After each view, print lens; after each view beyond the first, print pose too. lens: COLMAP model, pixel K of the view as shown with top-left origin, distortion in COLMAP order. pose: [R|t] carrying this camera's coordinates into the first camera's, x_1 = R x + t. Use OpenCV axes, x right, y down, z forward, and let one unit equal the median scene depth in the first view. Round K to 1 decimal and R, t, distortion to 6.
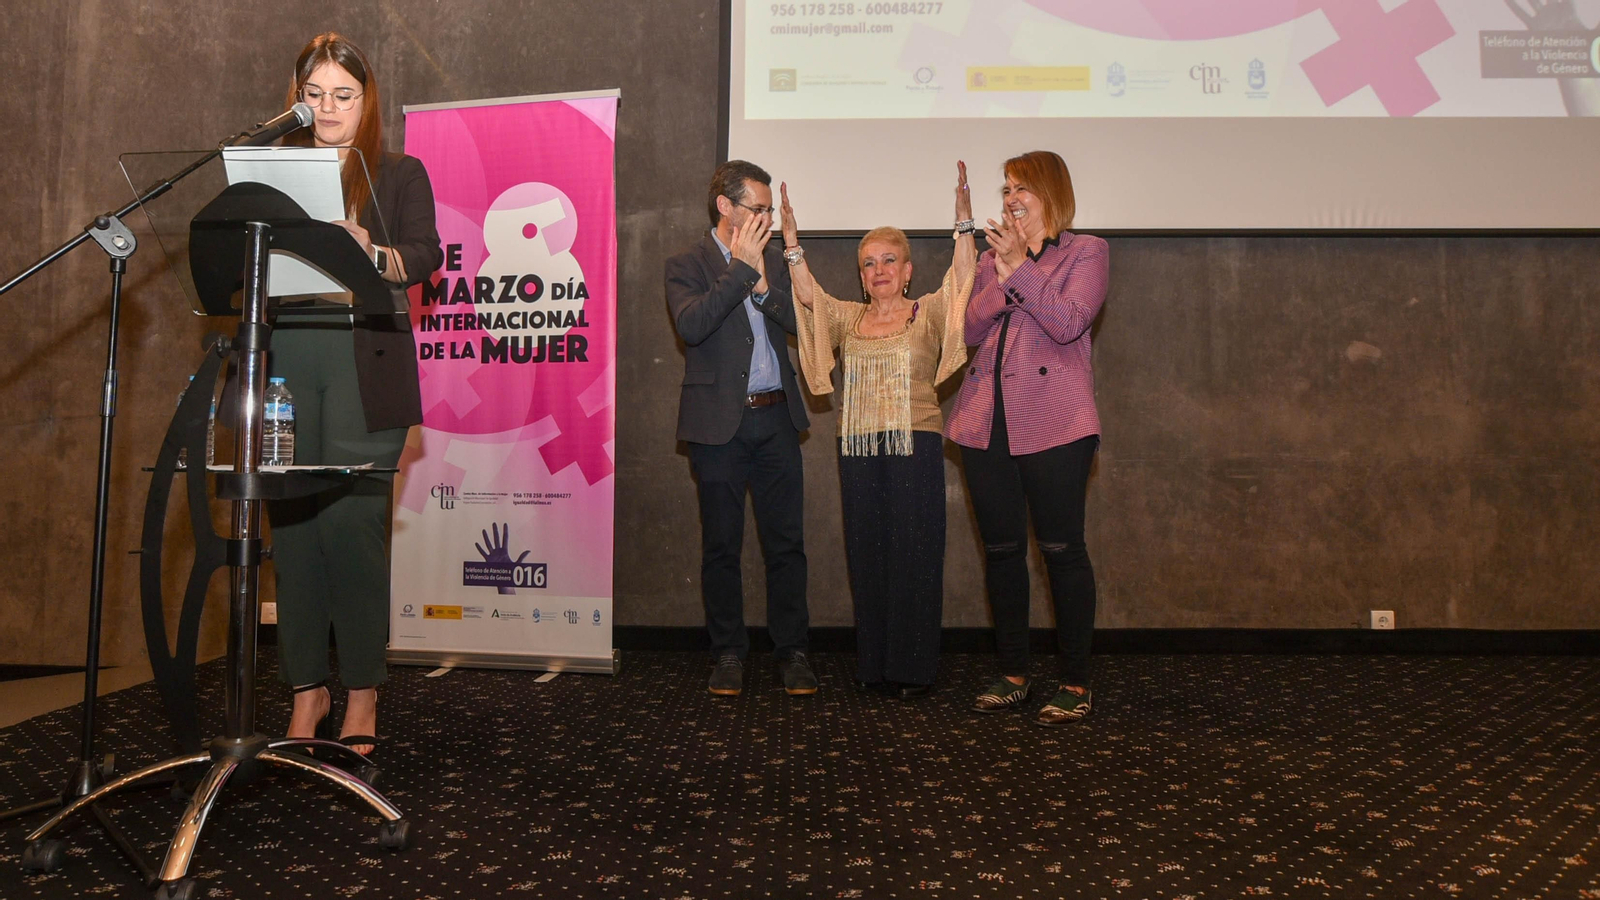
lens RADIAL K [[795.0, 0, 753.1], [0, 795.0, 405.5], [0, 0, 1]] dist [-0.013930, 0.004250]
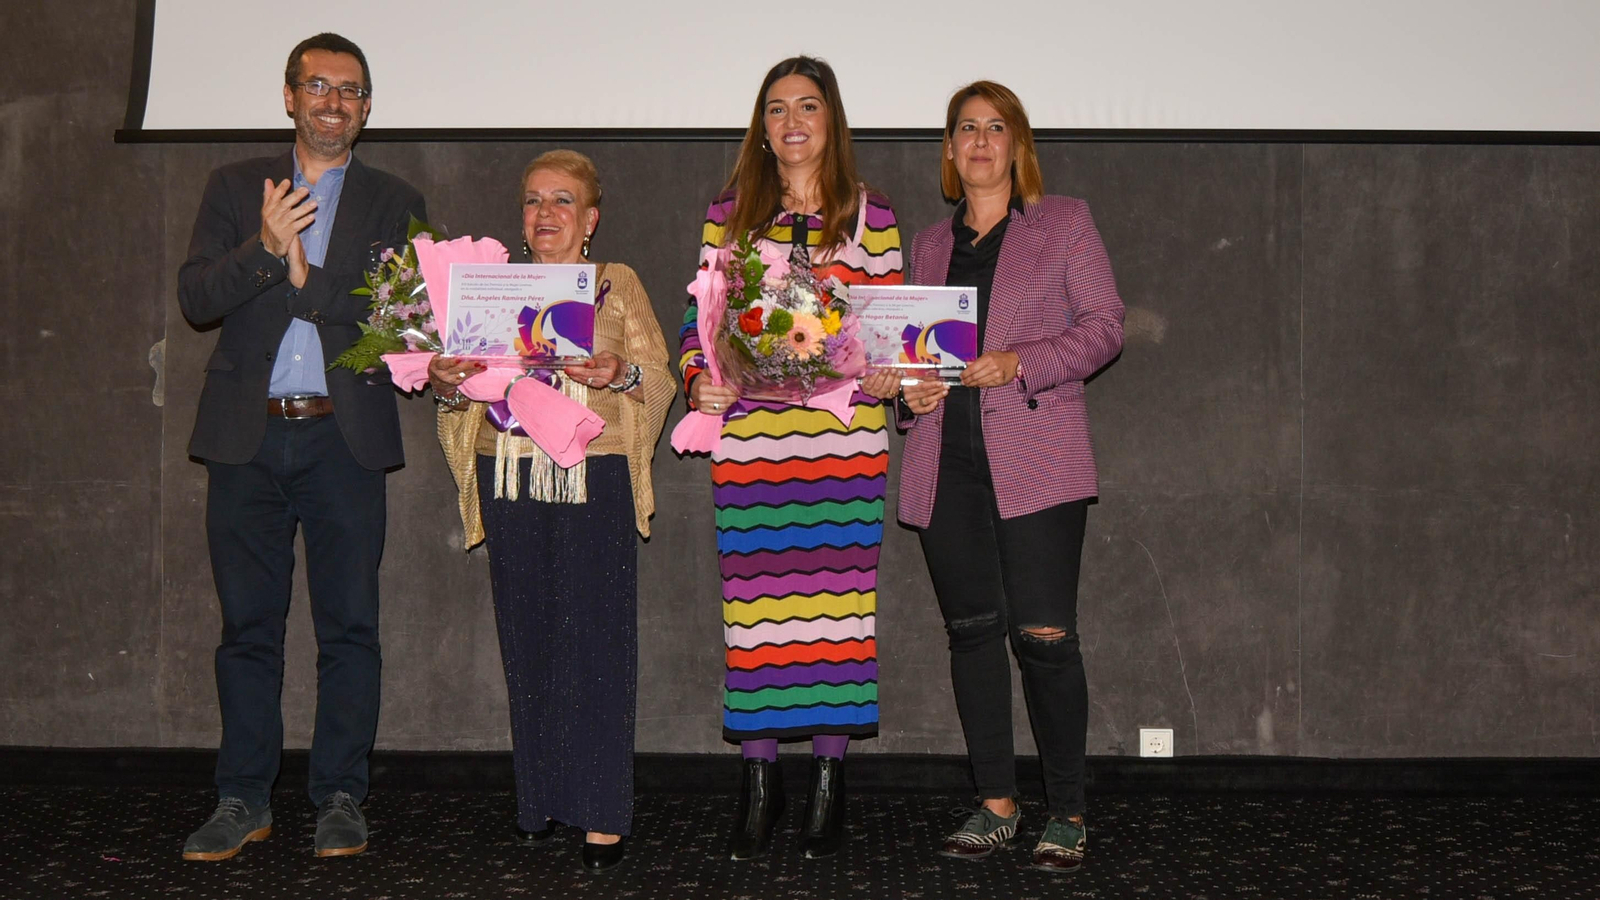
lens RADIAL K [[1292.1, 0, 776.2], [0, 1292.1, 384.6], [0, 0, 1]] dist [-0.014335, -0.003508]
pose [[0.999983, 0.002843, 0.004993, 0.478356], [-0.002964, 0.999699, 0.024340, -0.043882], [-0.004922, -0.024354, 0.999691, -0.040865]]
